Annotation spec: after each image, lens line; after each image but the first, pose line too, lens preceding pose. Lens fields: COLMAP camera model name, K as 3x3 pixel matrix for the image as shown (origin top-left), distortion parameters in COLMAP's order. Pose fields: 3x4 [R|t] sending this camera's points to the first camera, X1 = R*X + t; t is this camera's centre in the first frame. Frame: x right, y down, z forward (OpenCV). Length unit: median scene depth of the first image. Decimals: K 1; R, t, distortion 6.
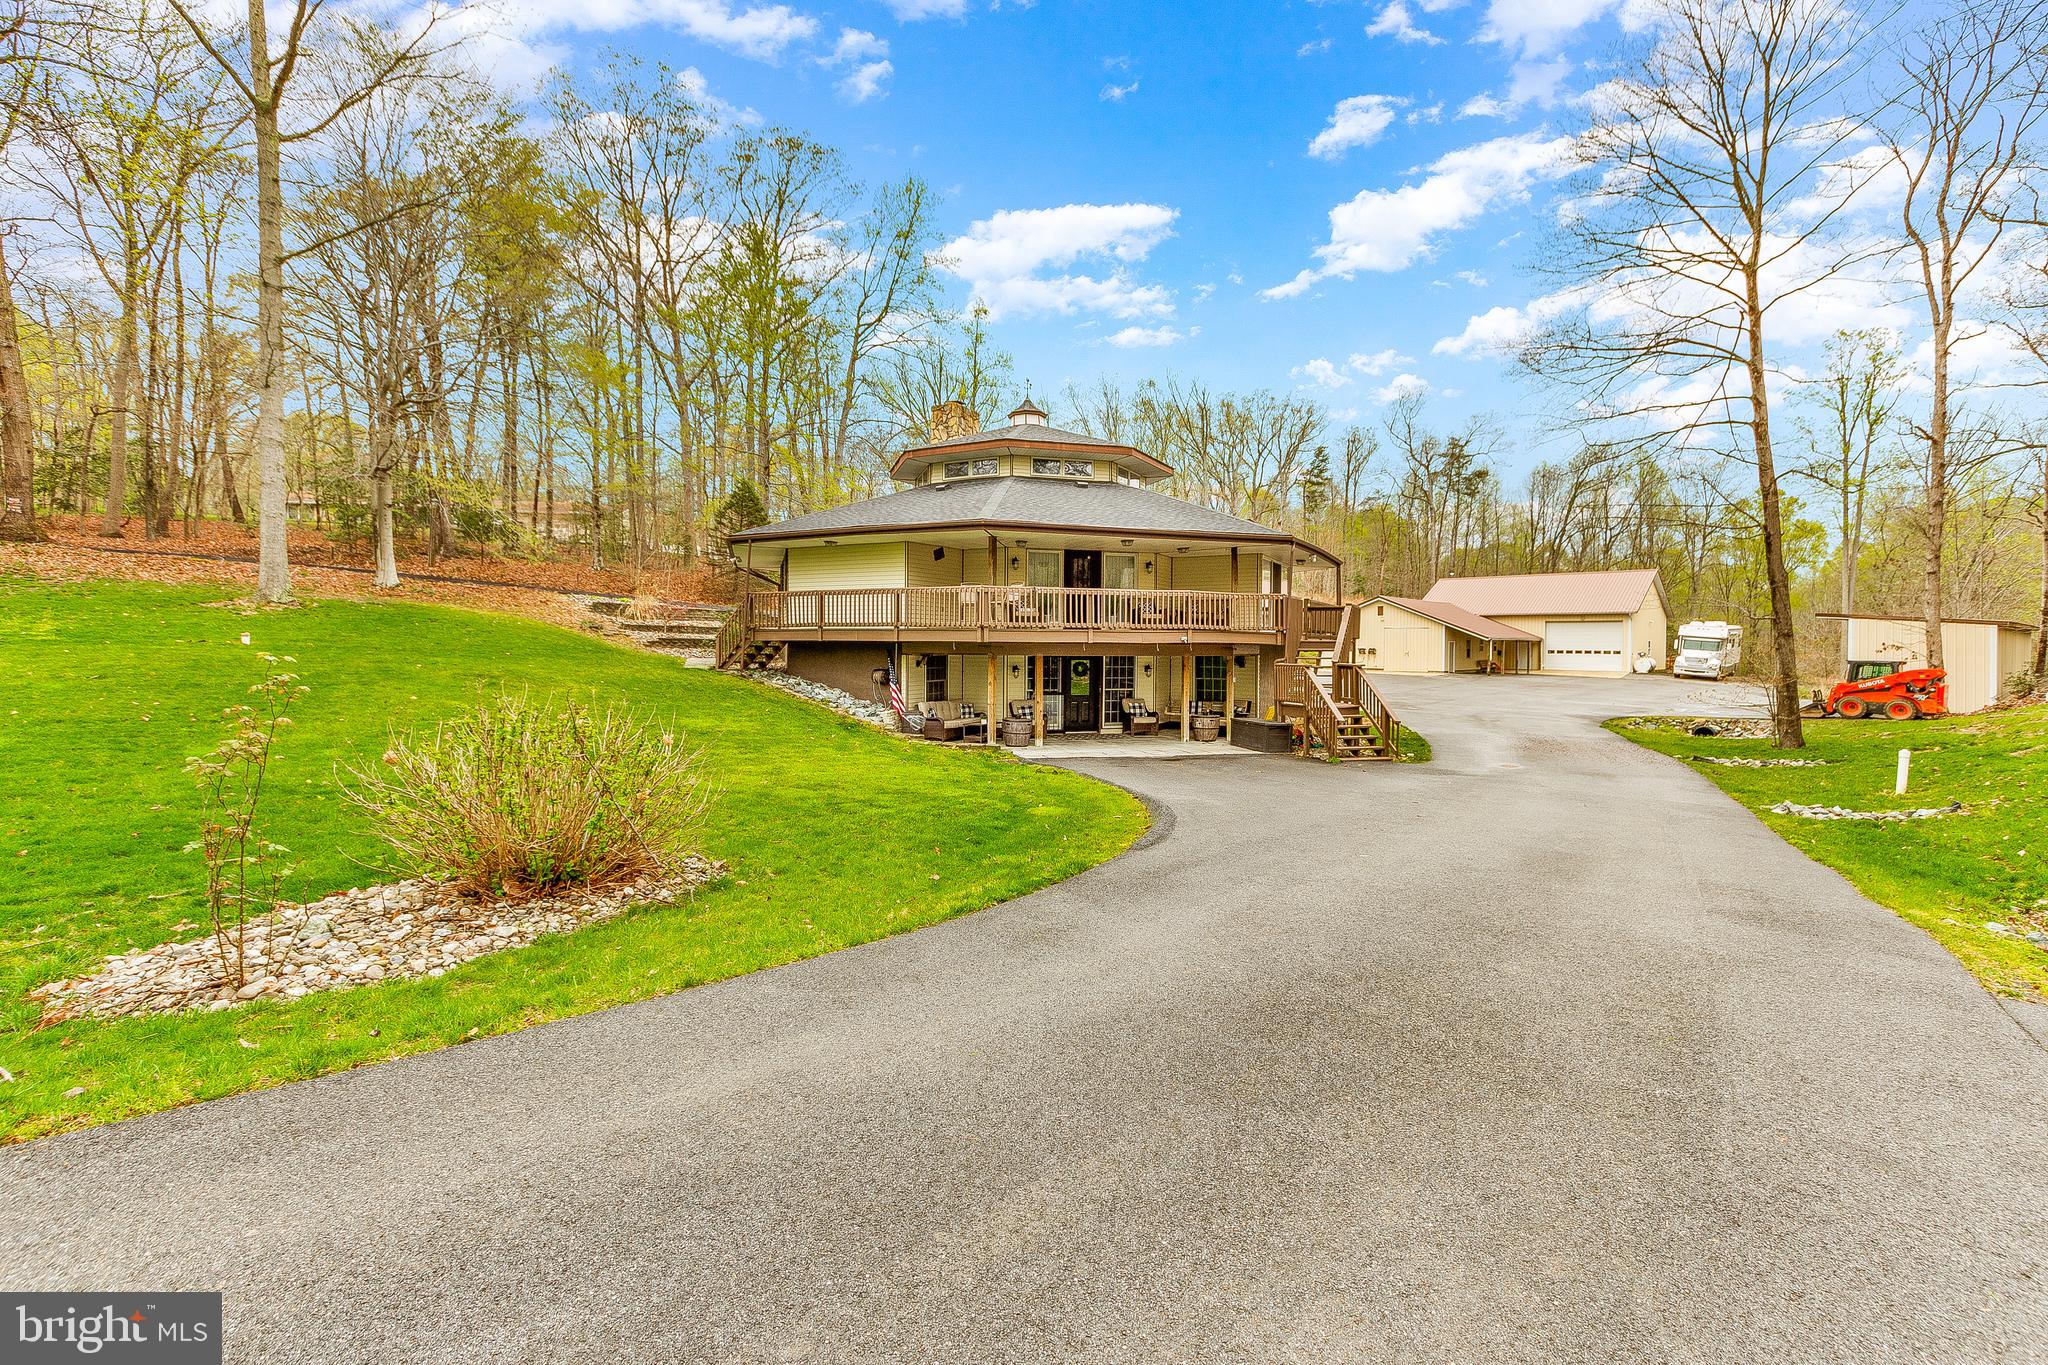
lens RADIAL K [[893.6, 0, 1028.5], [0, 893.6, 661.3], [0, 0, 1]] dist [0.014613, -0.004523]
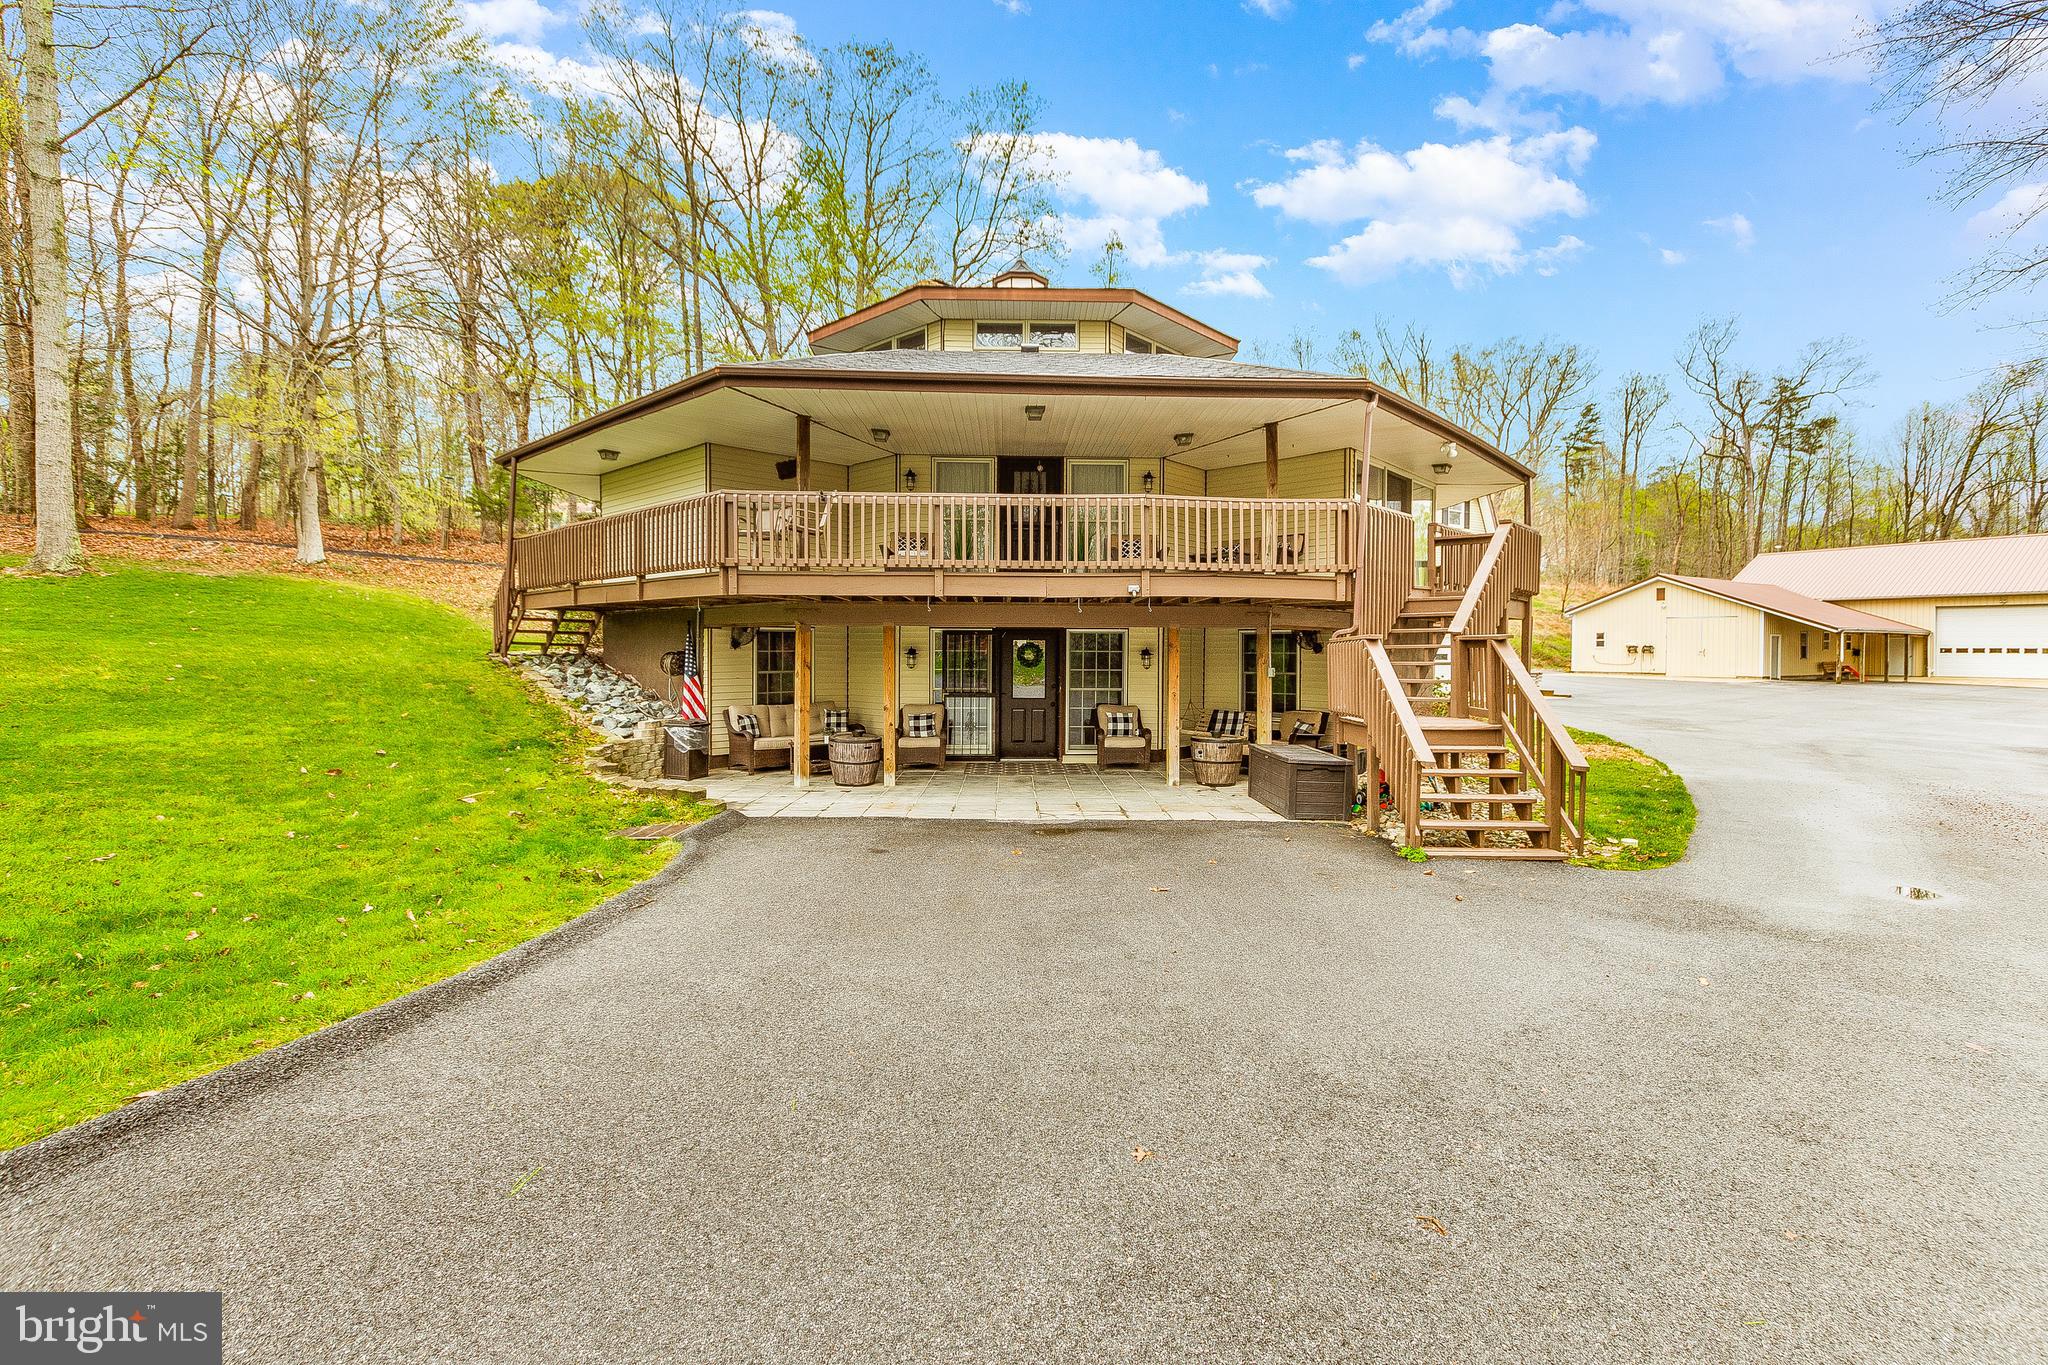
lens RADIAL K [[893.6, 0, 1028.5], [0, 893.6, 661.3], [0, 0, 1]] dist [0.014613, -0.004523]
pose [[0.967242, 0.002561, -0.253842, 0.083400], [-0.004573, 0.999963, -0.007336, 0.006941], [0.253813, 0.008257, 0.967218, 0.164993]]
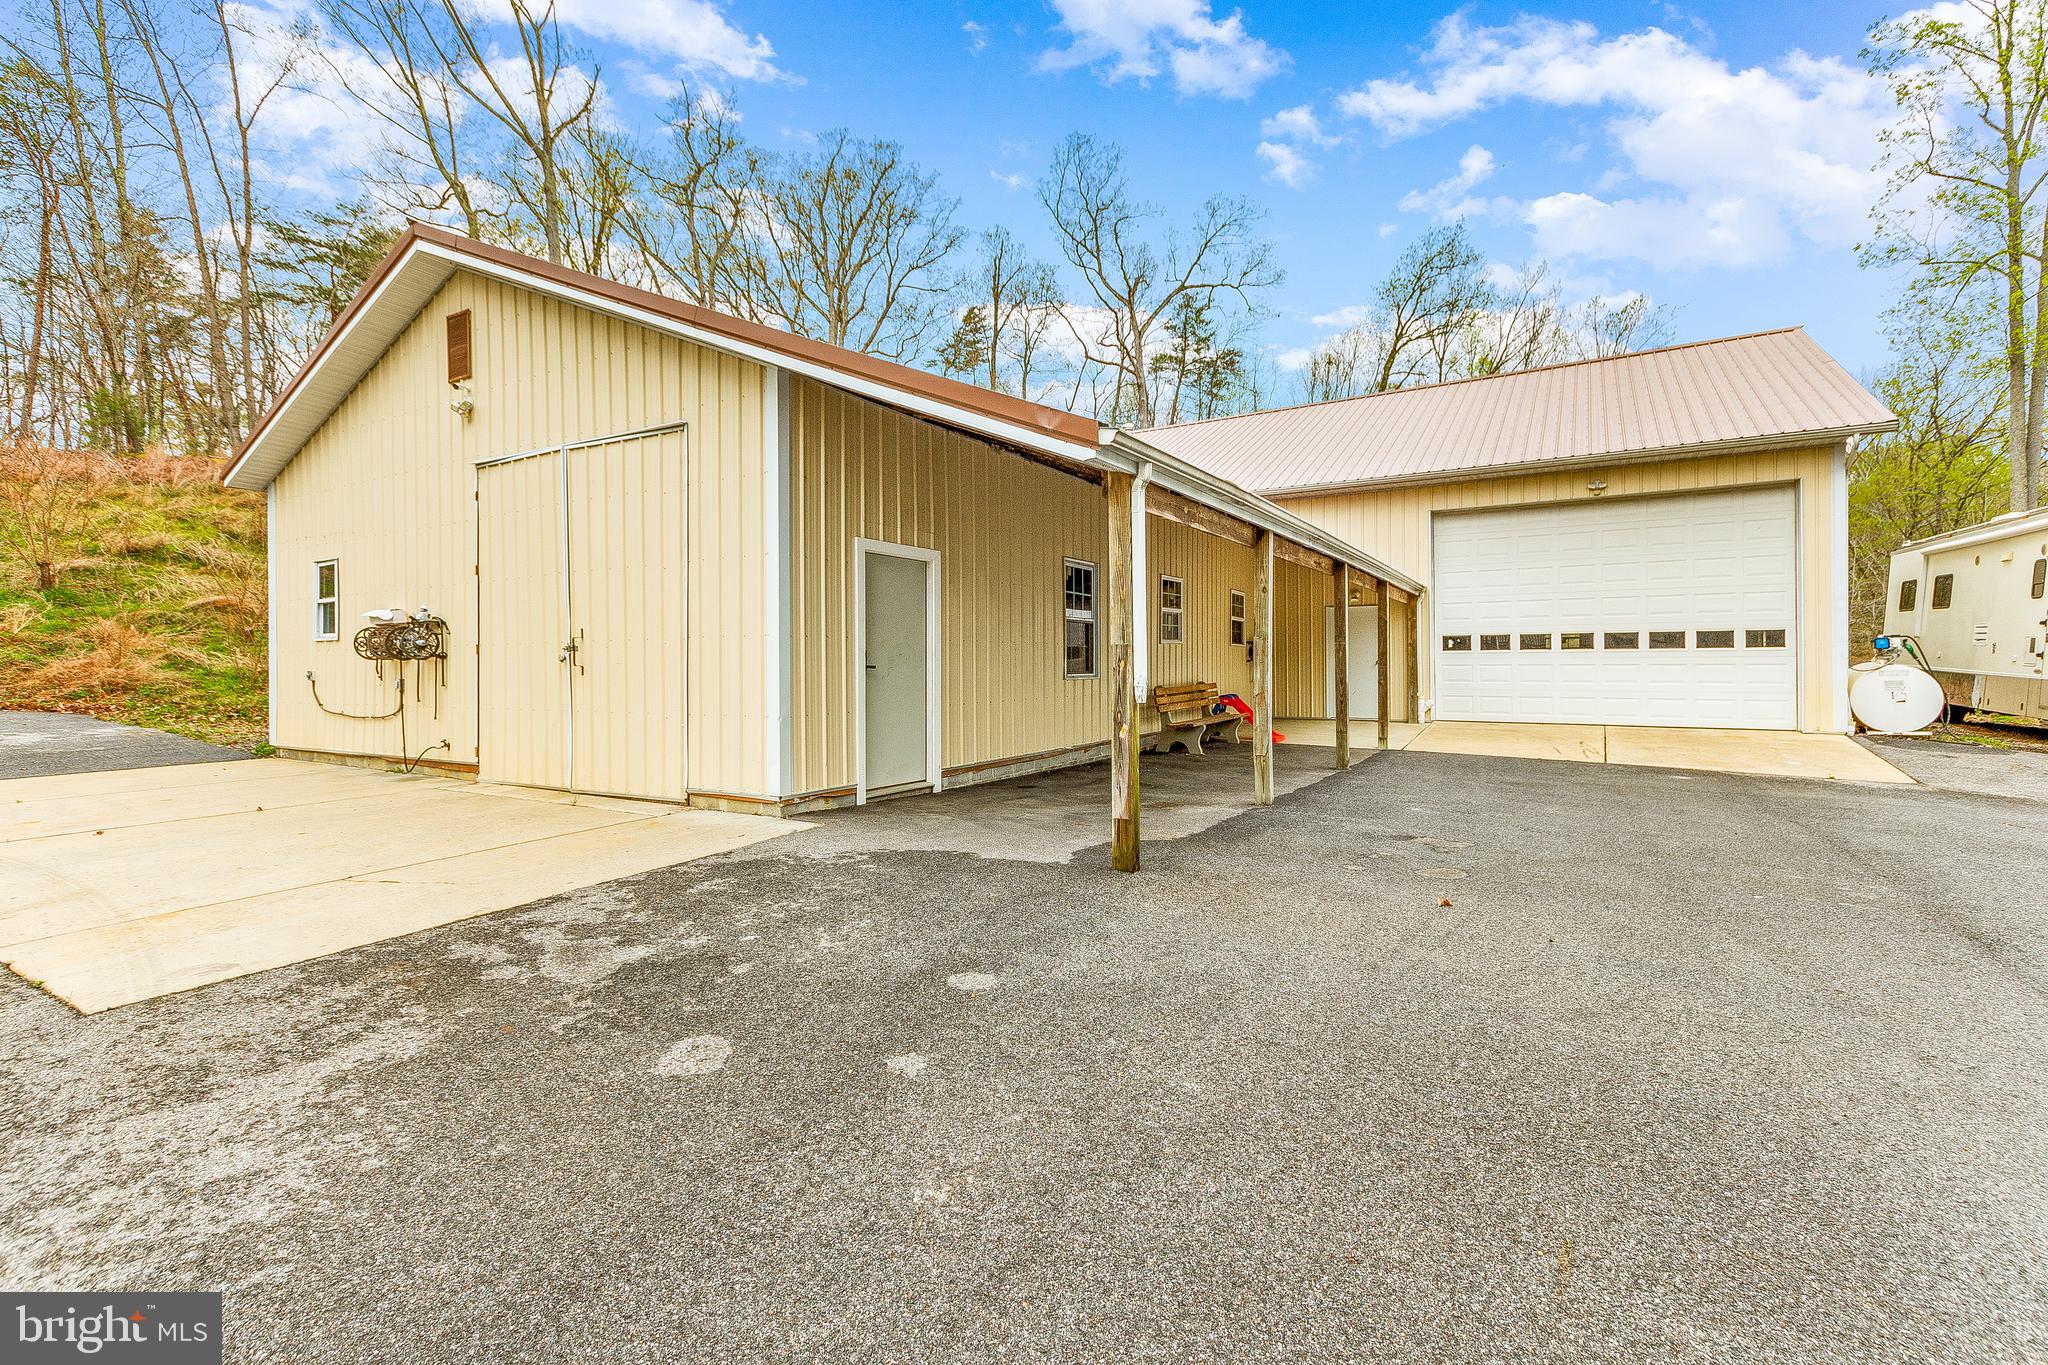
lens RADIAL K [[893.6, 0, 1028.5], [0, 893.6, 661.3], [0, 0, 1]] dist [0.014613, -0.004523]
pose [[0.975665, -0.011281, 0.218978, 0.479575], [0.016044, 0.999672, -0.019985, -0.003334], [-0.218680, 0.023012, 0.975525, 0.904795]]
